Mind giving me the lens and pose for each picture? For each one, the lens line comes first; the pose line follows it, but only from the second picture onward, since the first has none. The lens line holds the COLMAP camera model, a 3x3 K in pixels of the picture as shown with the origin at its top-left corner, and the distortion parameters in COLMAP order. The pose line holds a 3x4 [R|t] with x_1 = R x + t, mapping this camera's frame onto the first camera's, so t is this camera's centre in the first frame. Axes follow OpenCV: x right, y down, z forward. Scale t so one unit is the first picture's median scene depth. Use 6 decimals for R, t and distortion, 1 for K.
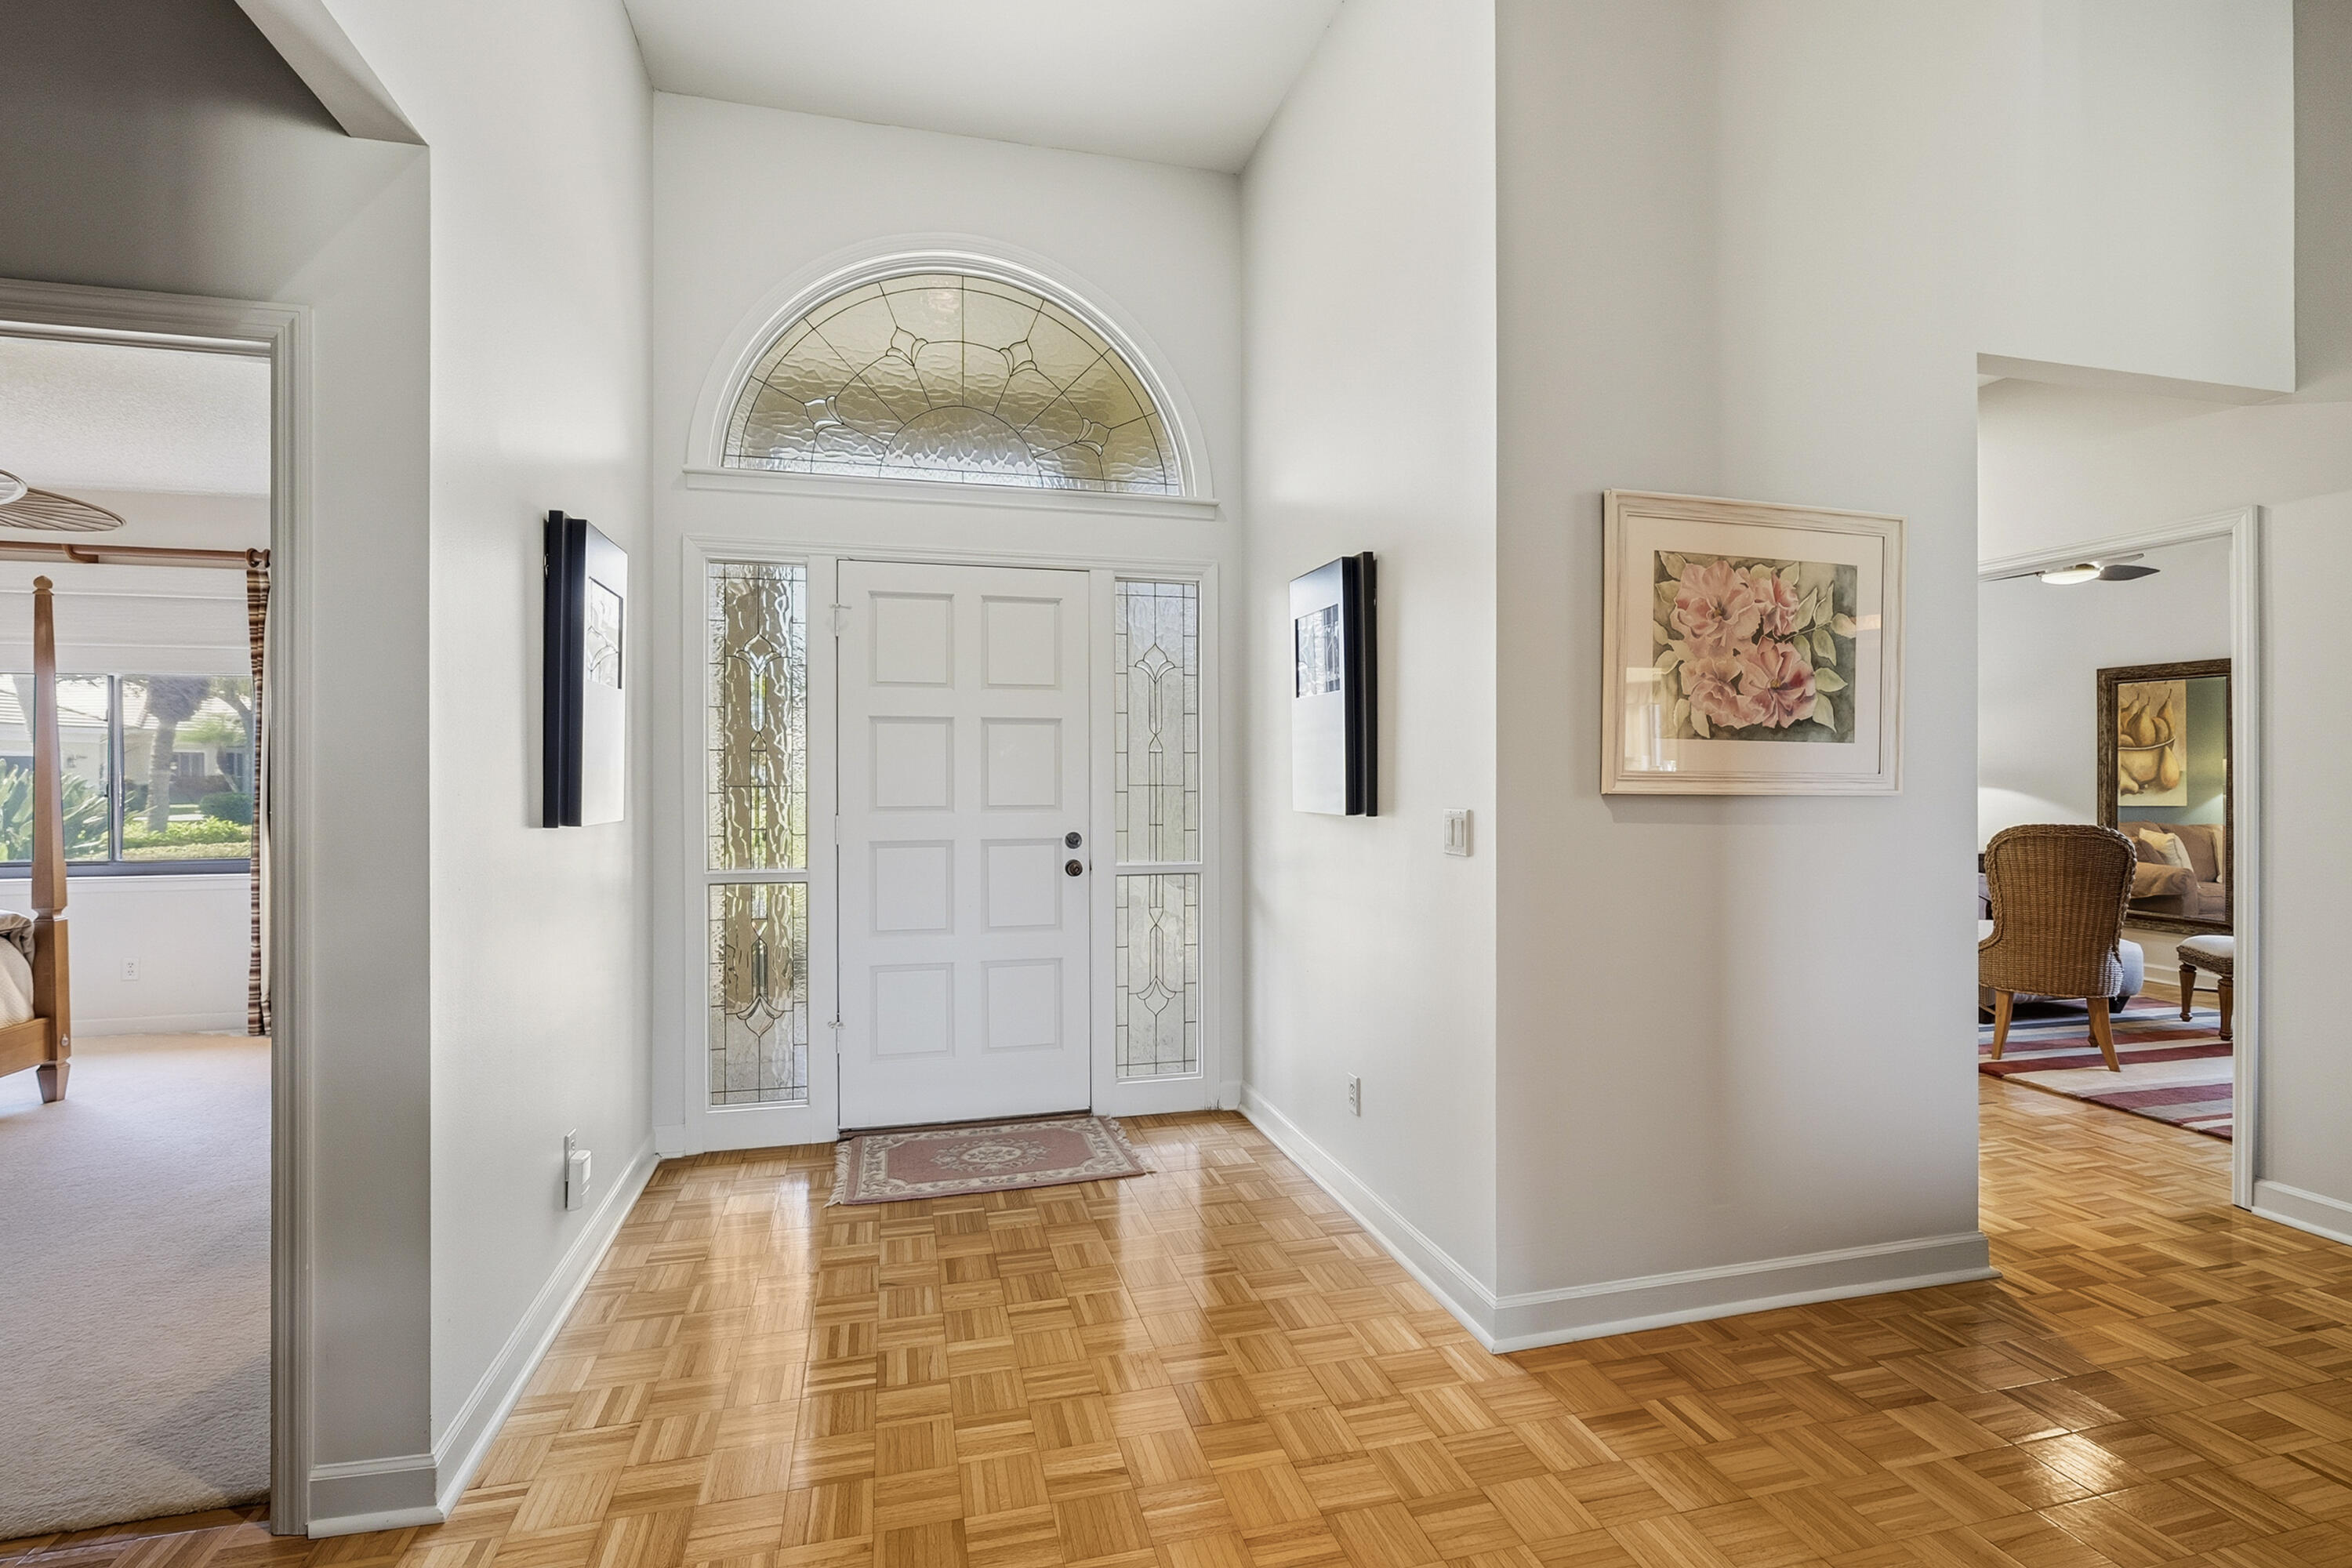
lens RADIAL K [[1081.5, 0, 1179.9], [0, 1081.5, 790.0], [0, 0, 1]] dist [-0.002360, -0.000186]
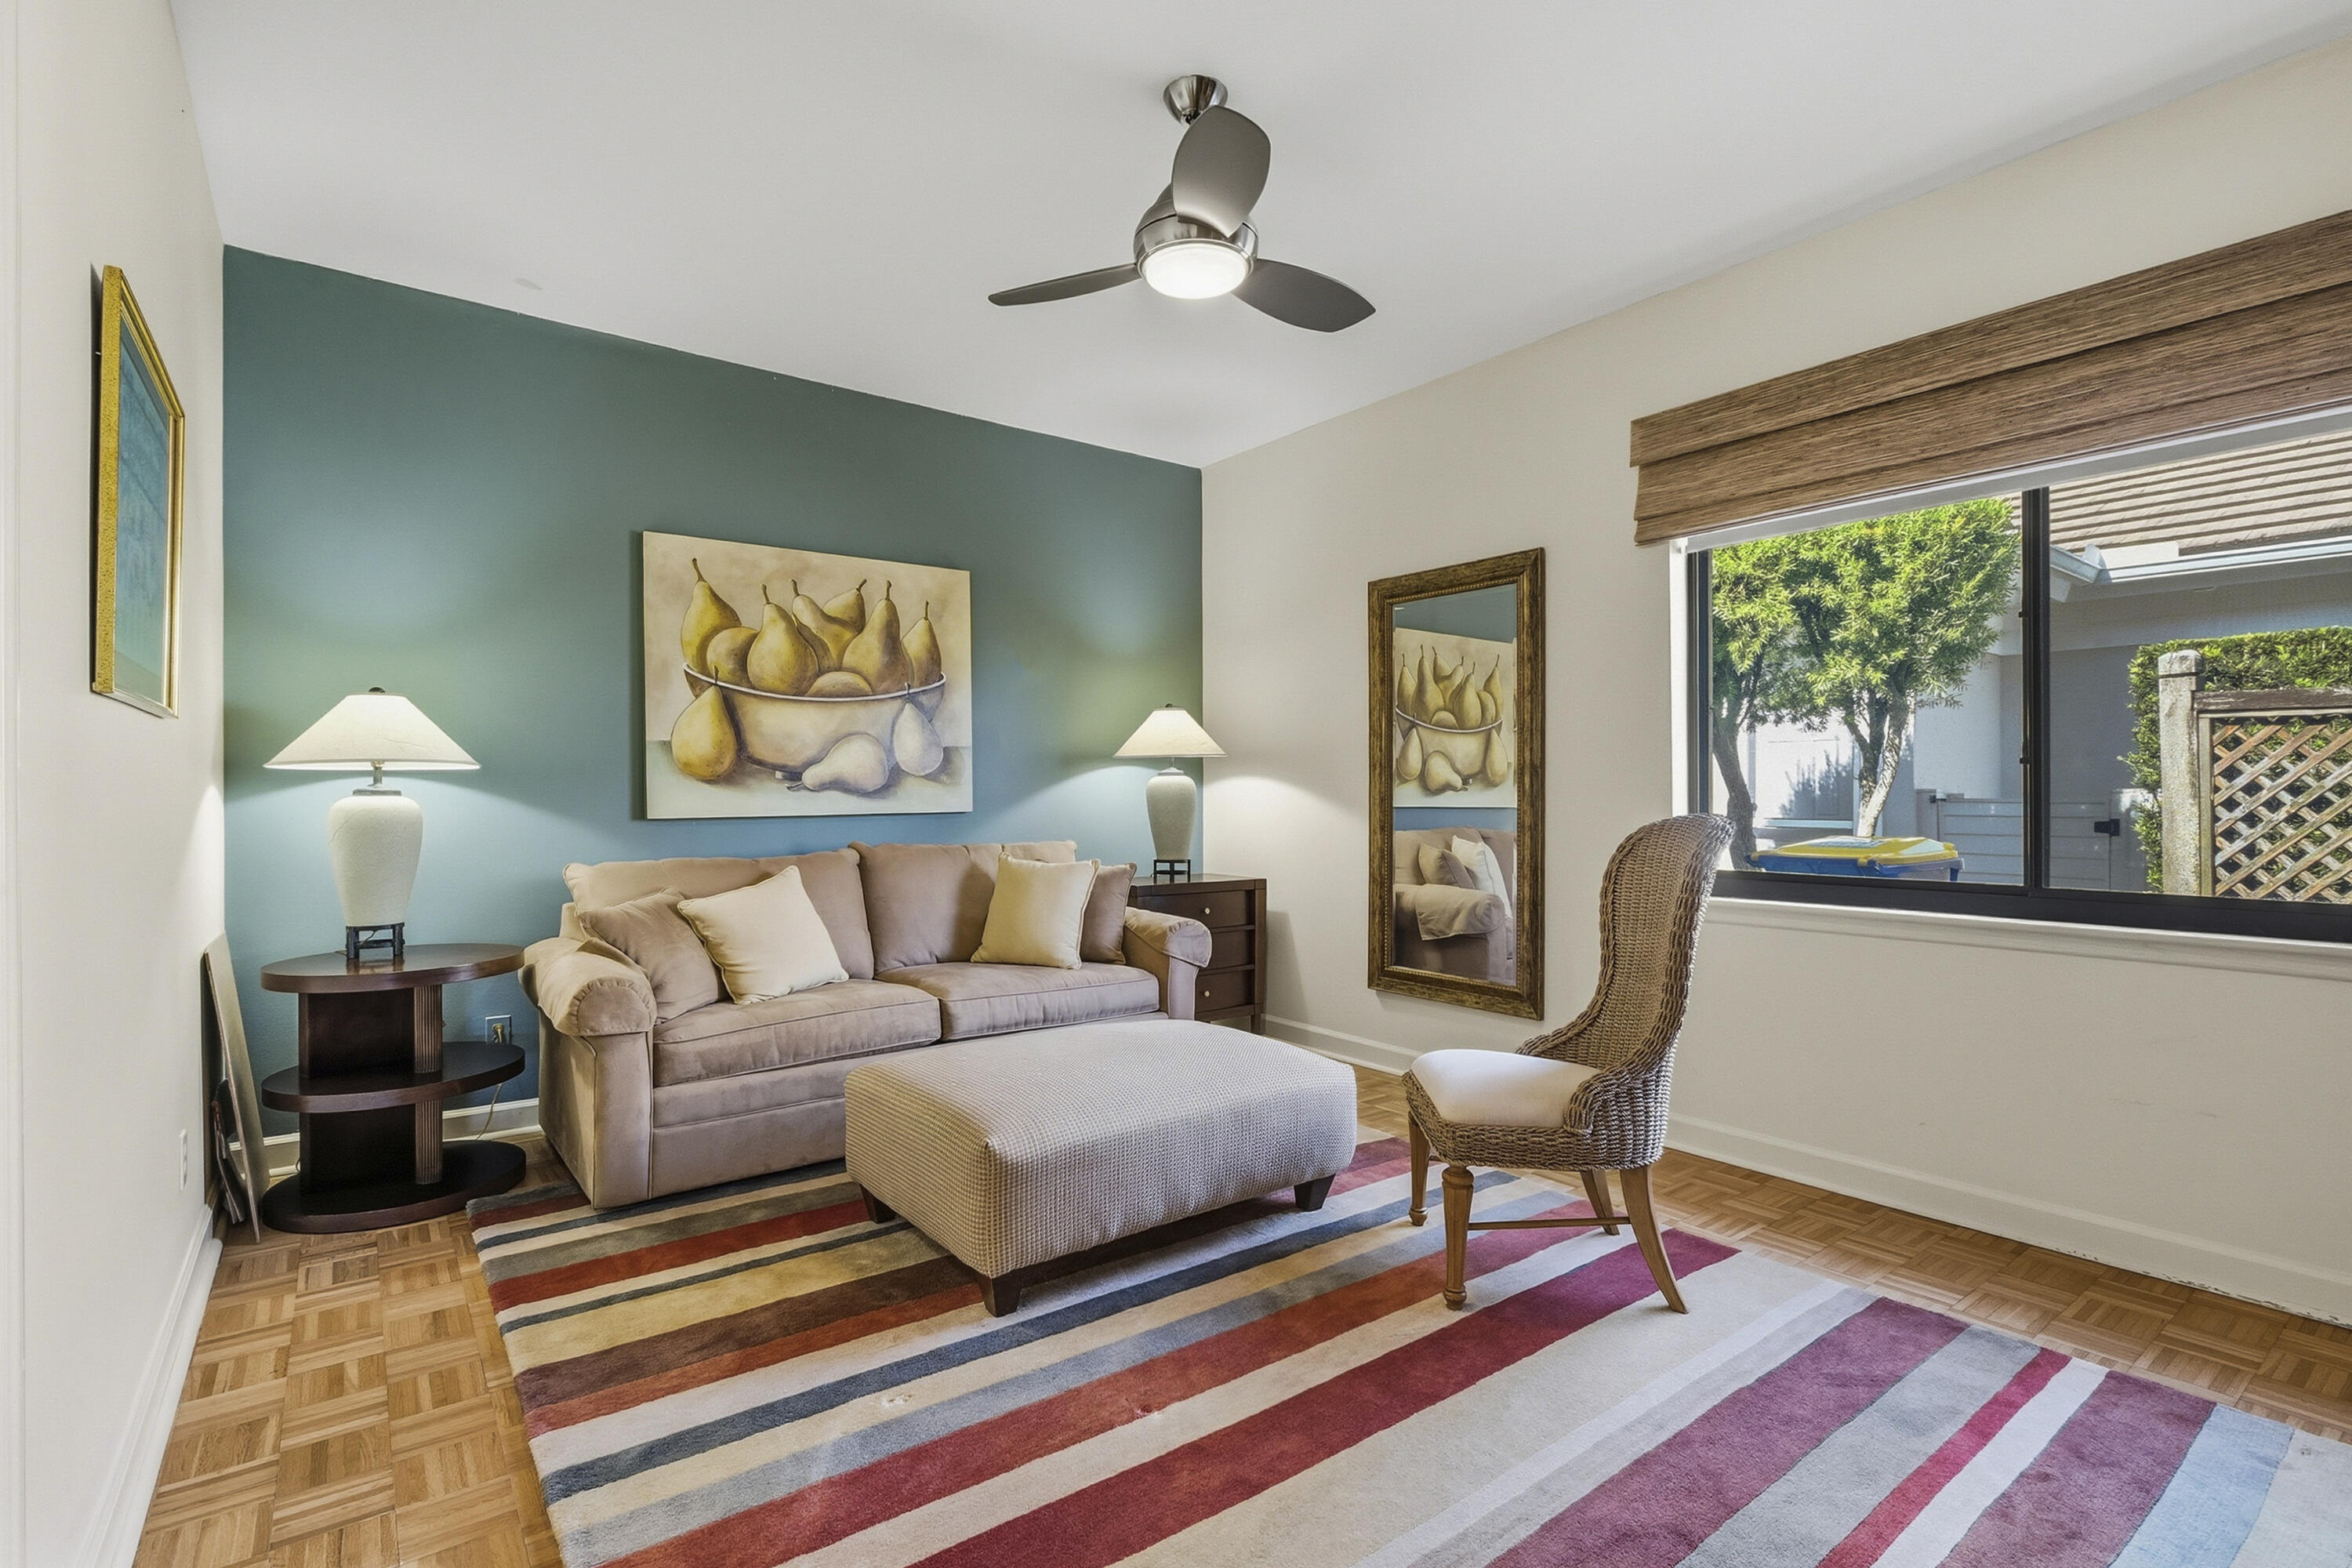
lens RADIAL K [[1088.9, 0, 1169.1], [0, 1088.9, 790.2], [0, 0, 1]] dist [0.001033, 0.000673]
pose [[0.925856, 0.005916, 0.377831, 0.430969], [0.001831, 0.999795, -0.020141, 0.018496], [-0.377873, 0.019340, 0.925655, 0.392869]]
